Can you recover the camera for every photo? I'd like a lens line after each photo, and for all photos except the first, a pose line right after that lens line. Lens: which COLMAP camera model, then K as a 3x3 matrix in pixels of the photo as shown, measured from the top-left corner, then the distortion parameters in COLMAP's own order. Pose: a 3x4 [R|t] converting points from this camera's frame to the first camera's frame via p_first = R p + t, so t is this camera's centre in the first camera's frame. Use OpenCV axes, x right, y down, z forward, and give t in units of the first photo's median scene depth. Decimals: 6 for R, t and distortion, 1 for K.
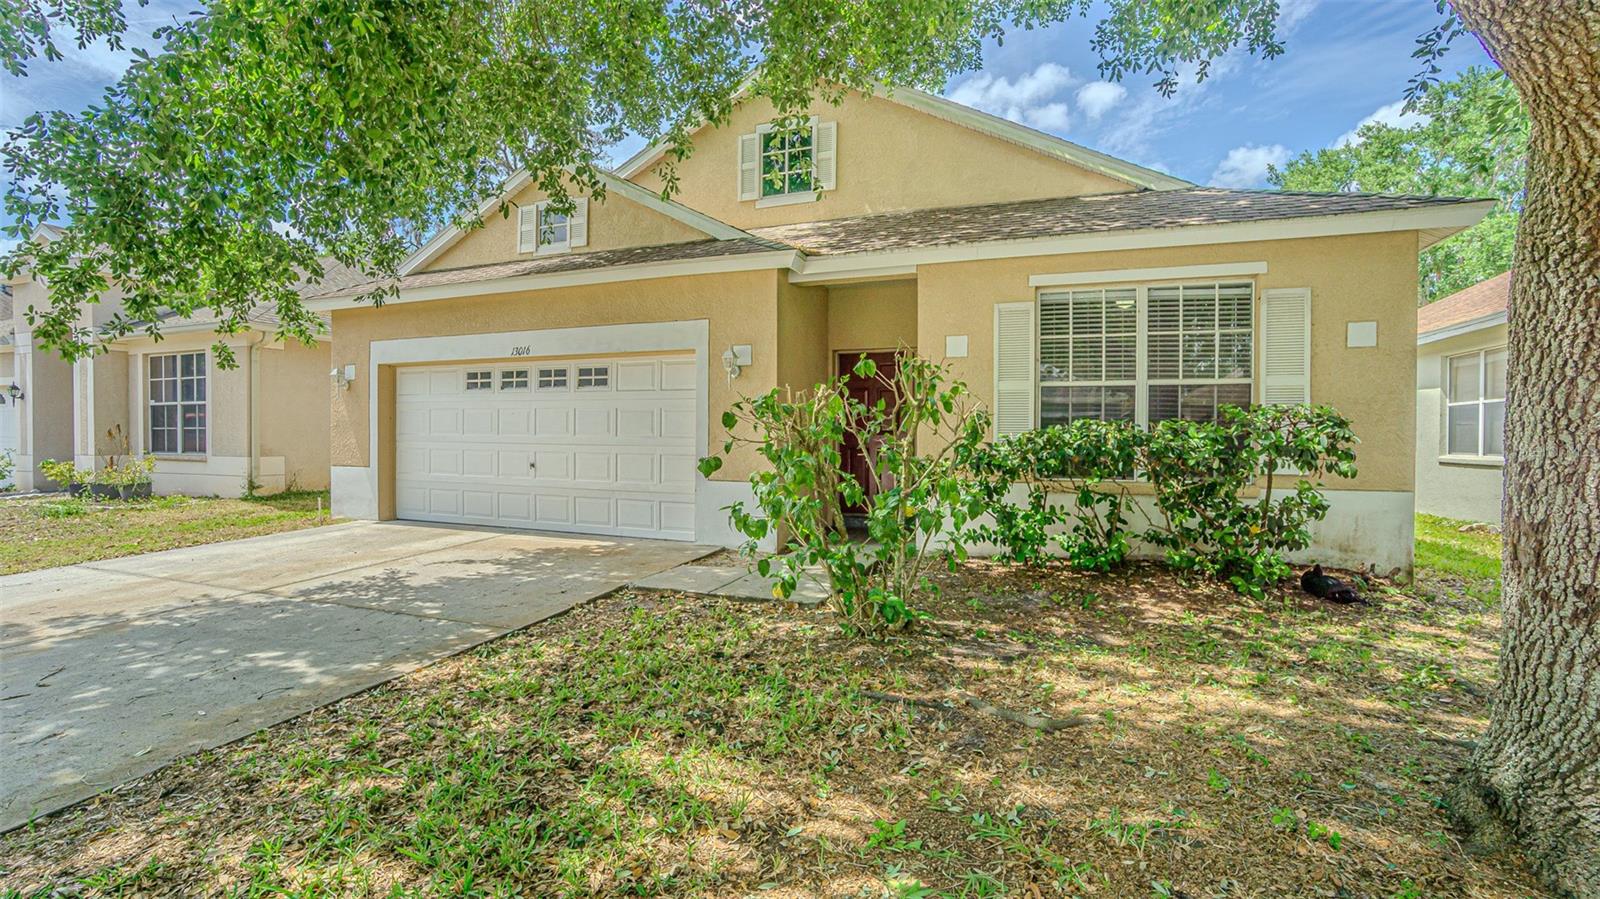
lens RADIAL K [[696.2, 0, 793.9], [0, 696.2, 446.0], [0, 0, 1]] dist [-0.019435, 0.000286]
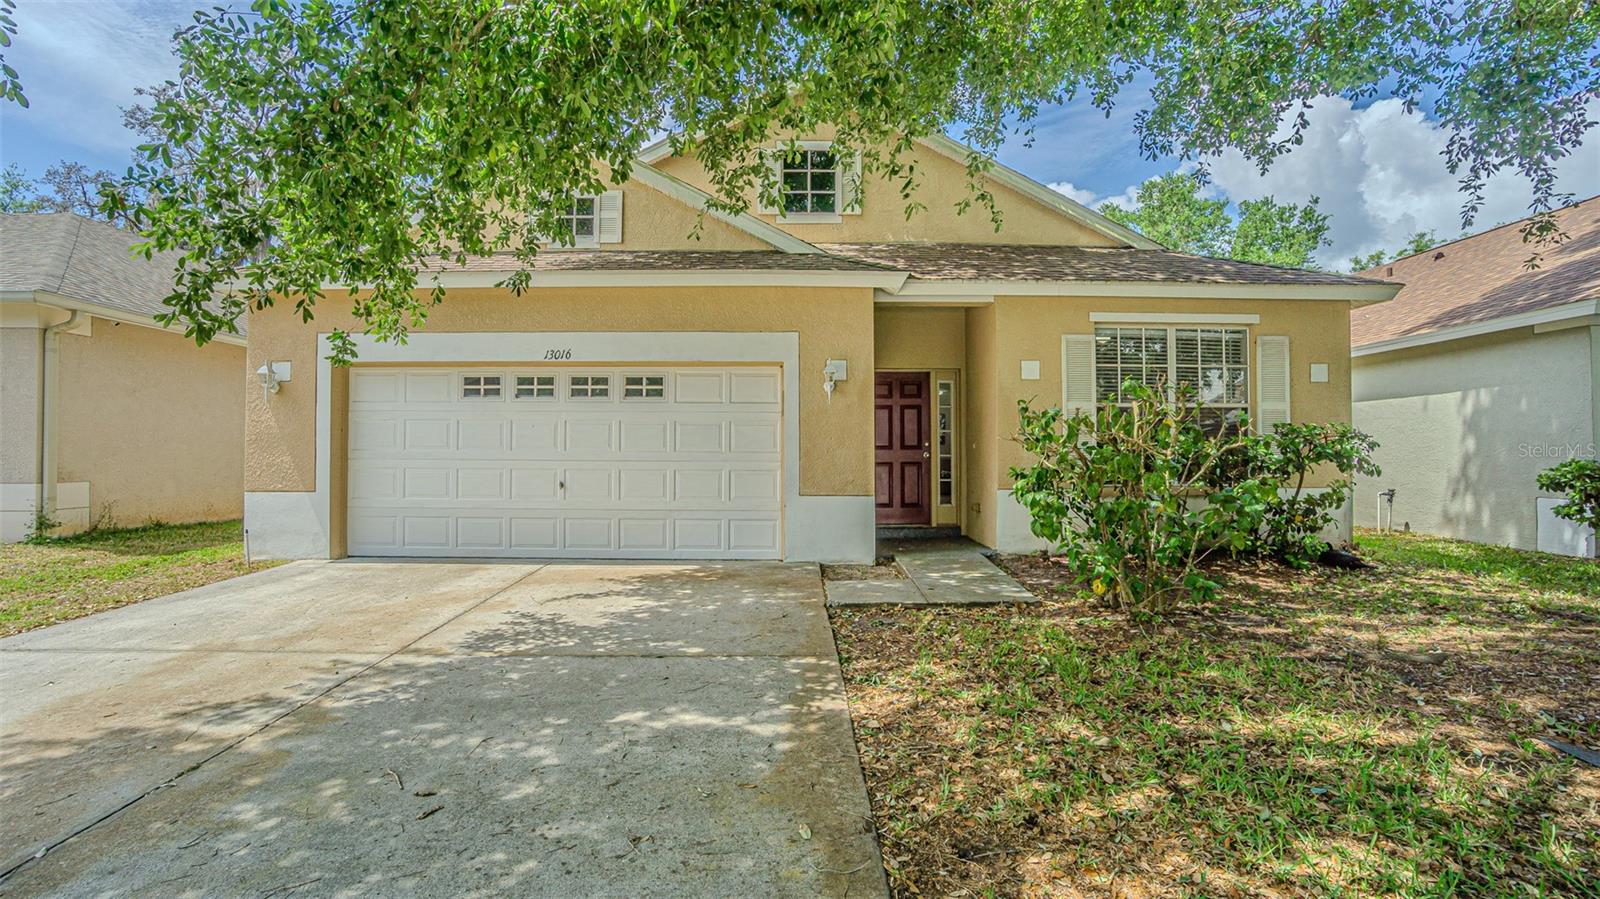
lens RADIAL K [[696.2, 0, 793.9], [0, 696.2, 446.0], [0, 0, 1]] dist [-0.019435, 0.000286]
pose [[0.931994, -0.000404, 0.362473, -0.443262], [0.010020, 0.999646, -0.024649, 0.003189], [-0.362335, 0.026605, 0.931668, 0.079003]]
